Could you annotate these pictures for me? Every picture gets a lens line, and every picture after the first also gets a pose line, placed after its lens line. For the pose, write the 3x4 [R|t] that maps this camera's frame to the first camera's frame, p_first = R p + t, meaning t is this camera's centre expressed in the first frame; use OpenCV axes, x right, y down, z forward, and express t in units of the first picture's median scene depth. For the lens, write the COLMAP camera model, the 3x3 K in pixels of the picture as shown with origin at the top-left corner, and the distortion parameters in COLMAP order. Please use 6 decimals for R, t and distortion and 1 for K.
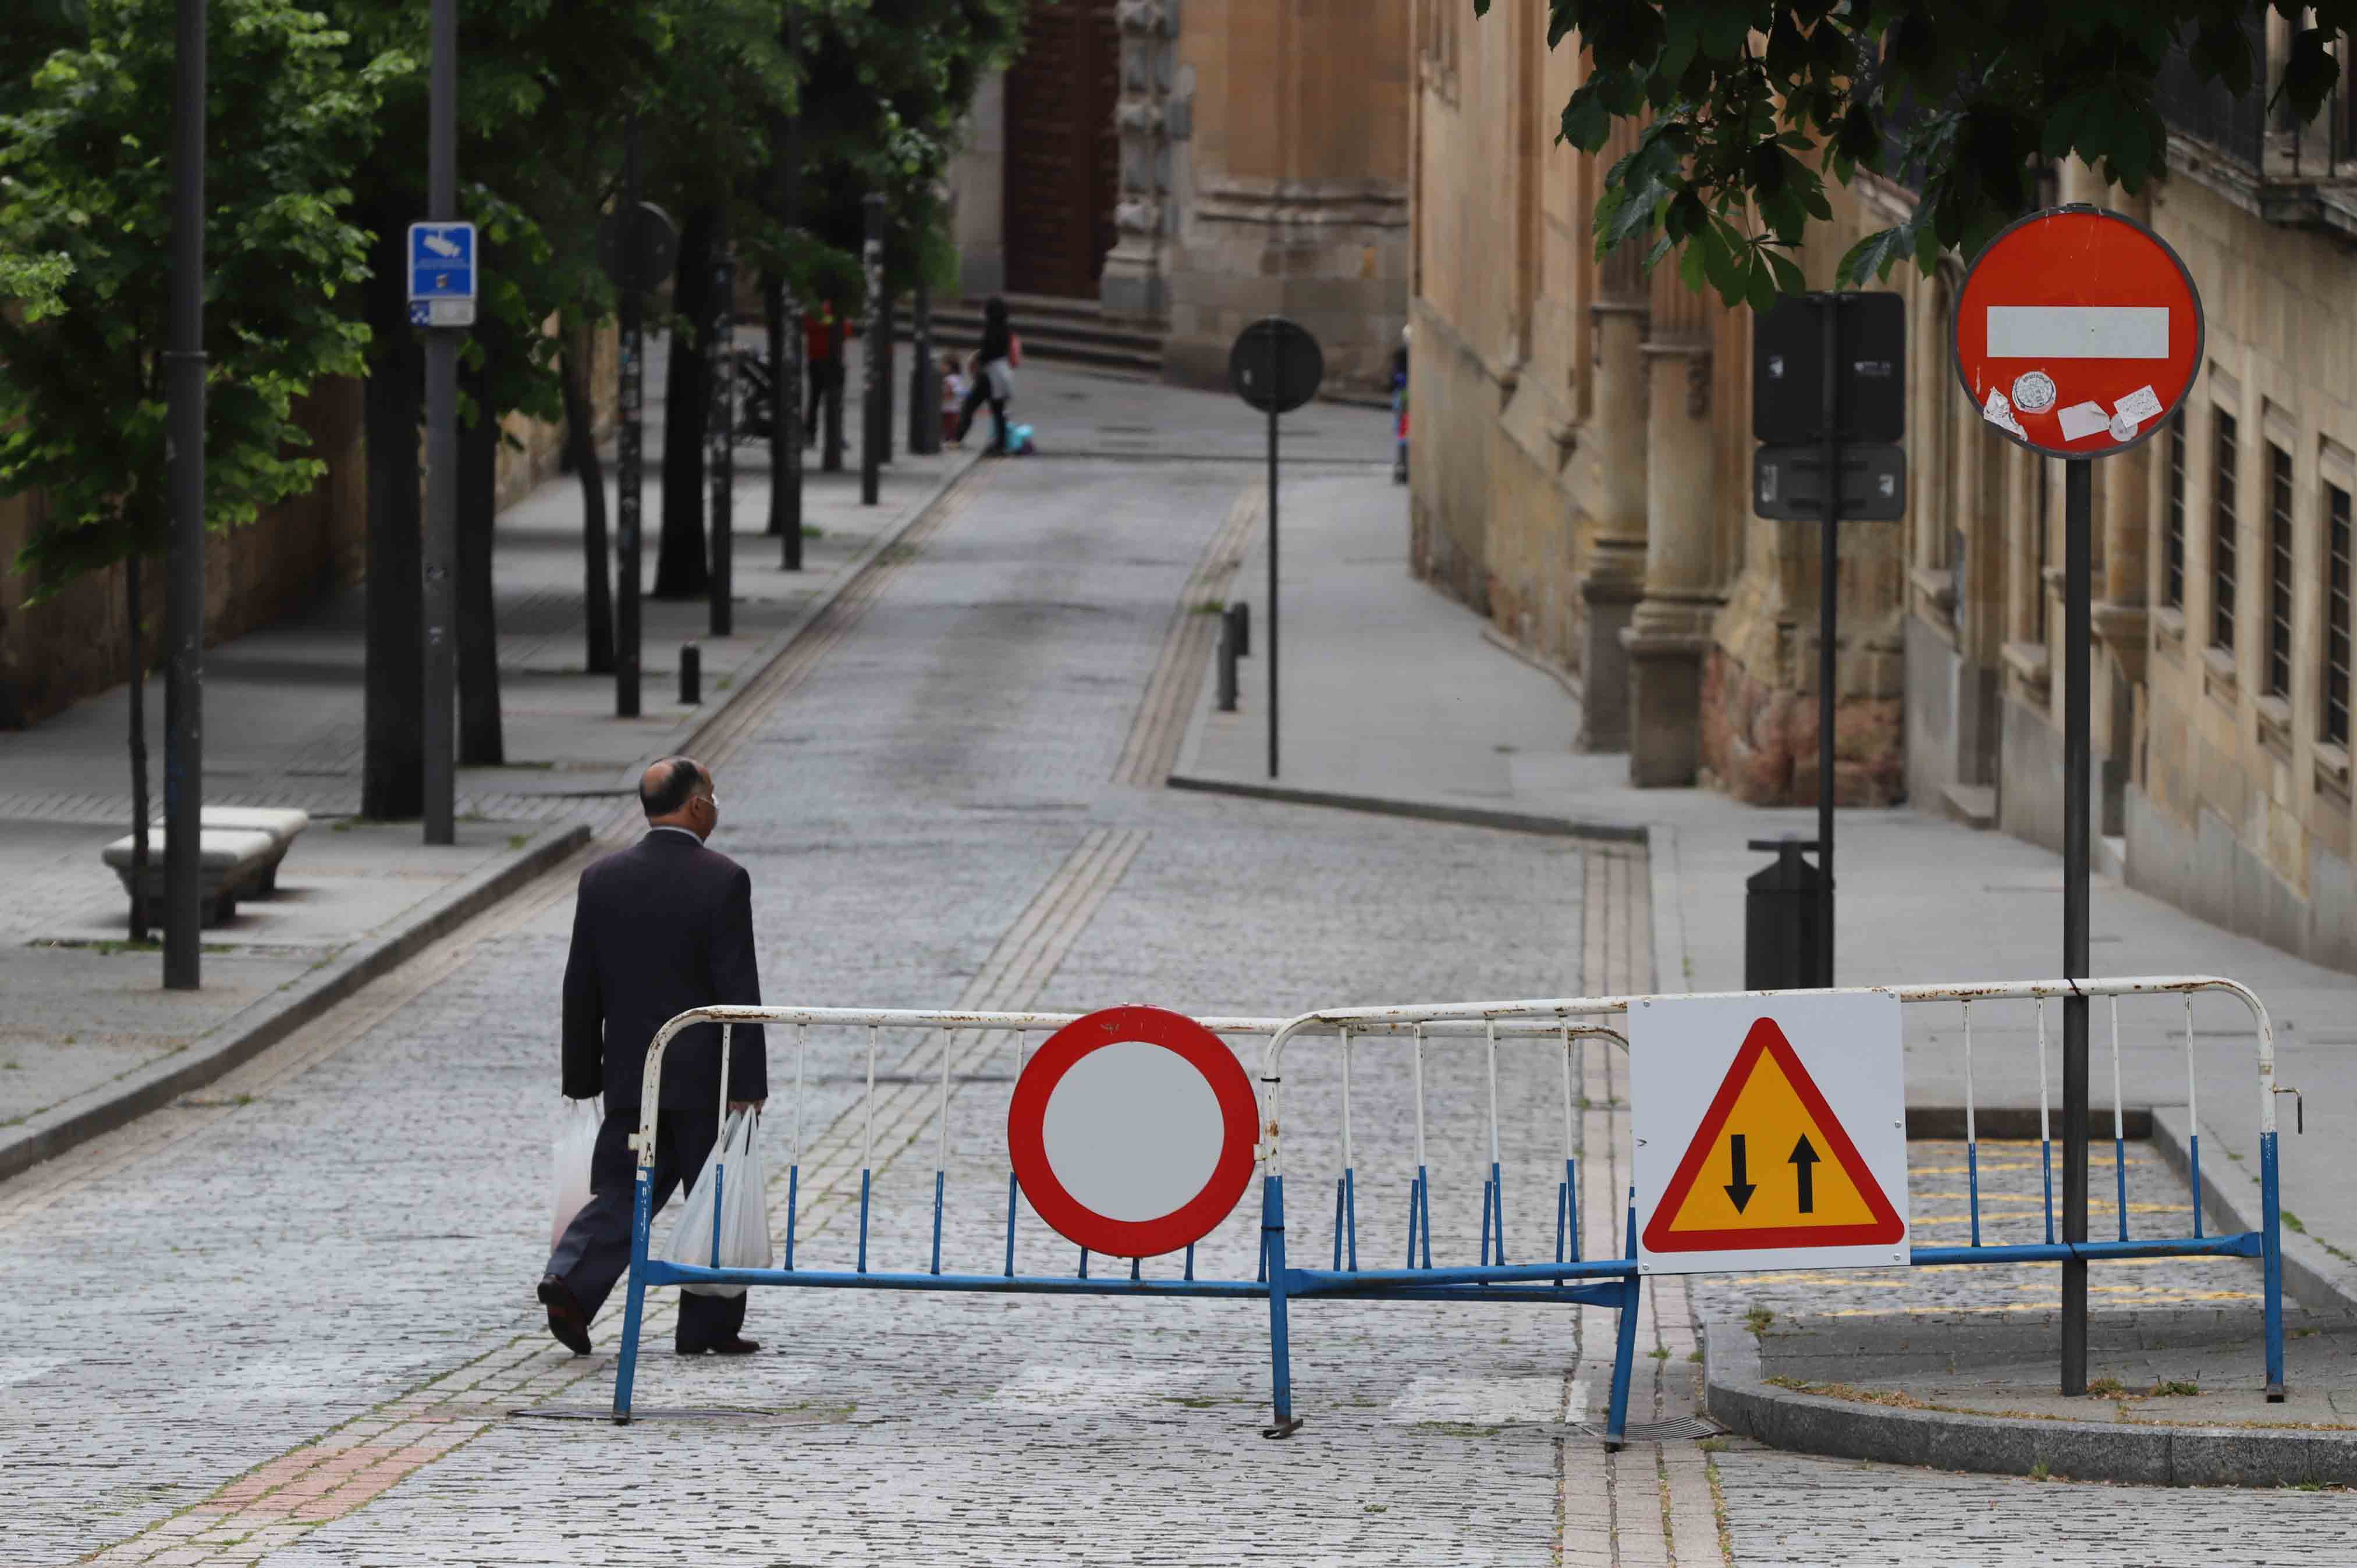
lens RADIAL K [[9451.1, 0, 1350.4], [0, 9451.1, 859.9], [0, 0, 1]] dist [-0.329789, 1.708902]
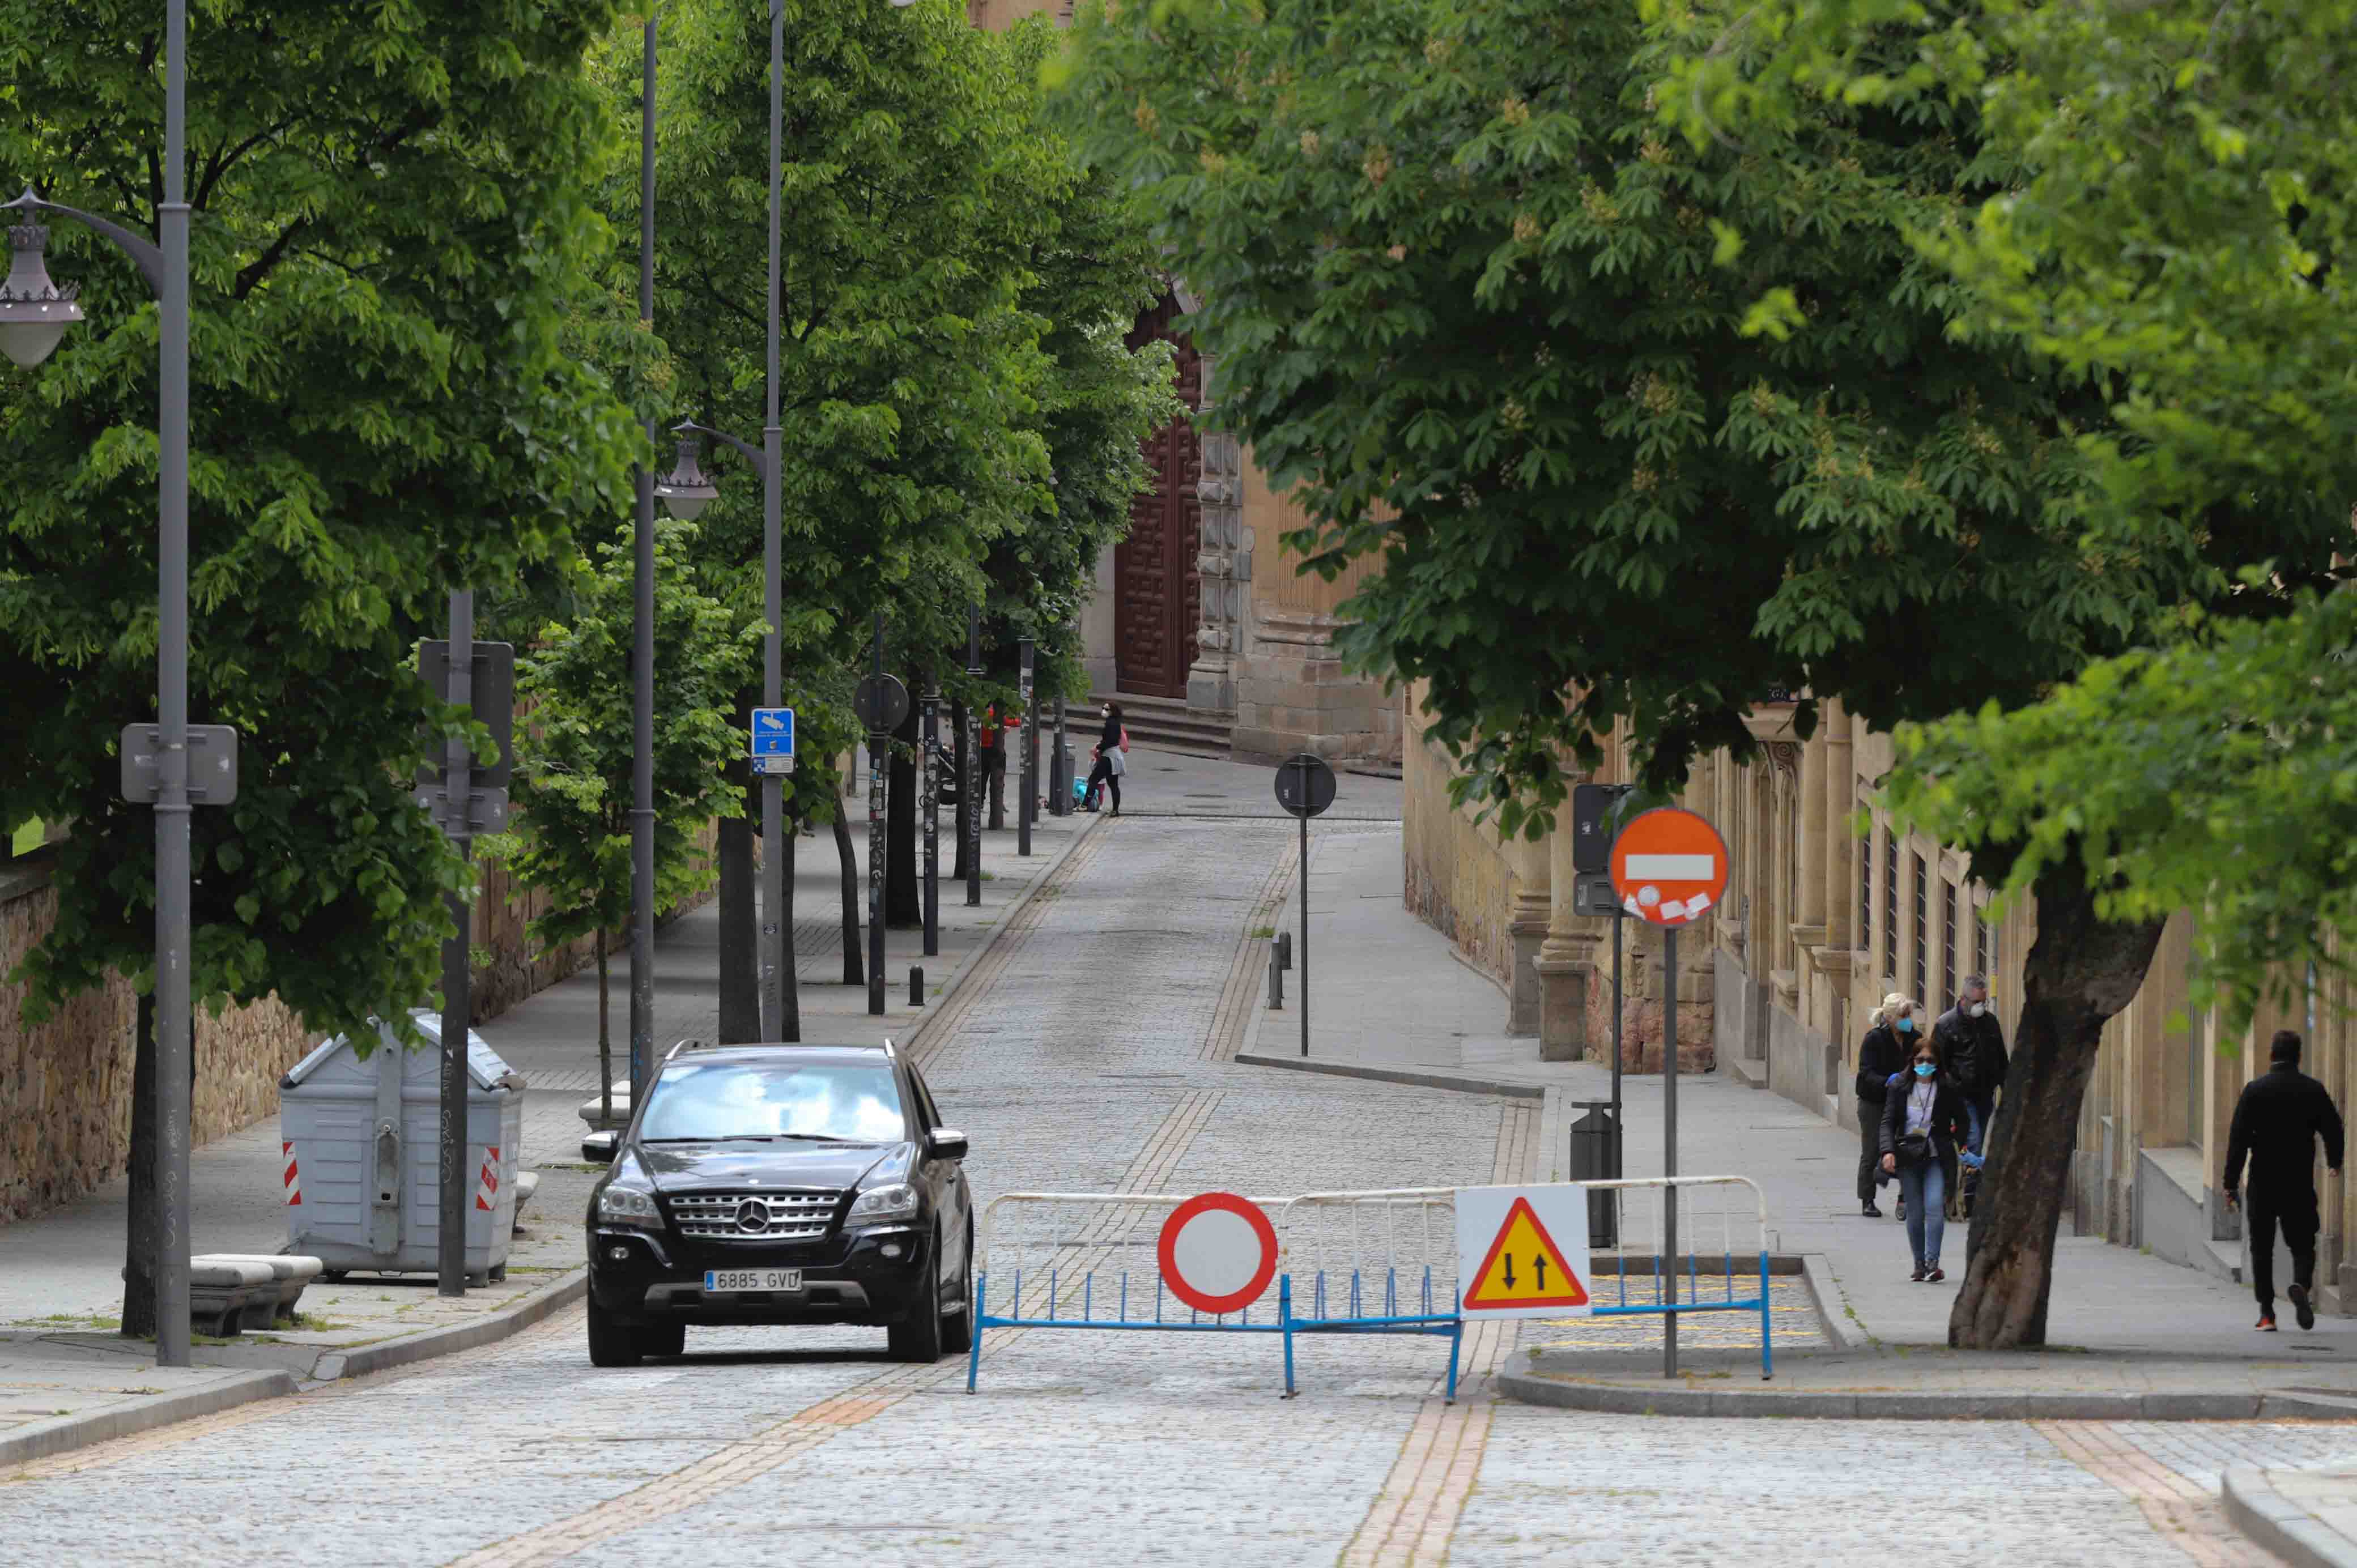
lens RADIAL K [[13354.7, 0, 1178.5], [0, 13354.7, 784.0], [0, 0, 1]] dist [-0.338200, 2.066961]
pose [[0.999696, -0.004453, -0.024267, 0.026126], [0.003961, 0.999787, -0.020260, -0.009712], [0.024352, 0.020158, 0.999500, -1.262272]]
